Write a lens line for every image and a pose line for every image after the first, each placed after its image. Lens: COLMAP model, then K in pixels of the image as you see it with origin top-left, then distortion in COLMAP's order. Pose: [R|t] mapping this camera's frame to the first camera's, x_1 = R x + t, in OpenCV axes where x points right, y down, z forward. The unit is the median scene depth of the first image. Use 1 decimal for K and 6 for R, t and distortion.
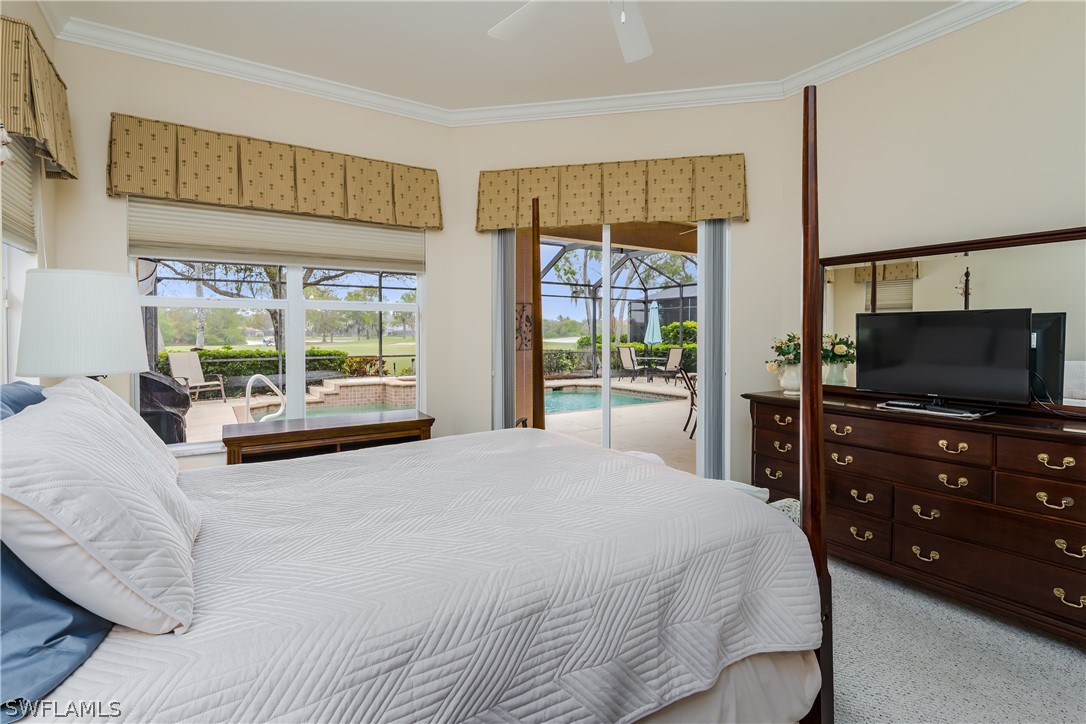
lens RADIAL K [[533.9, 0, 547.4], [0, 533.9, 346.4], [0, 0, 1]] dist [-0.001587, -0.000728]
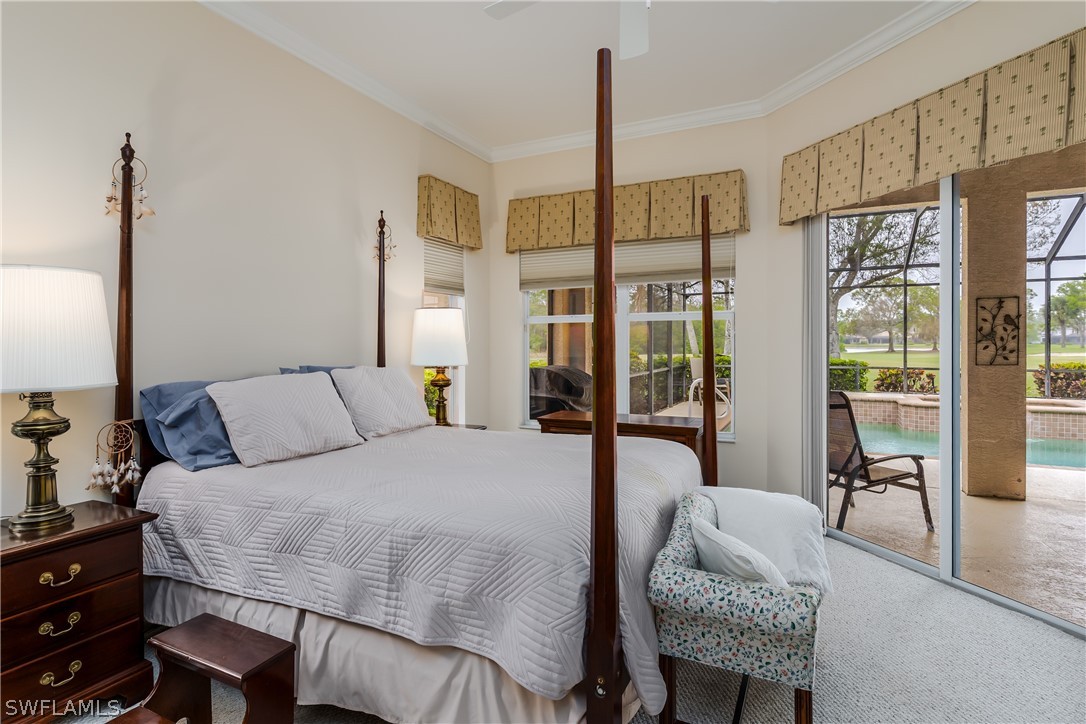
lens RADIAL K [[569.9, 0, 537.5], [0, 569.9, 347.5], [0, 0, 1]] dist [0.001759, -0.000281]
pose [[0.497943, 0.006707, -0.867184, 0.489895], [-0.017501, 0.999844, -0.002316, -0.005569], [0.867033, 0.016330, 0.497983, 0.188337]]
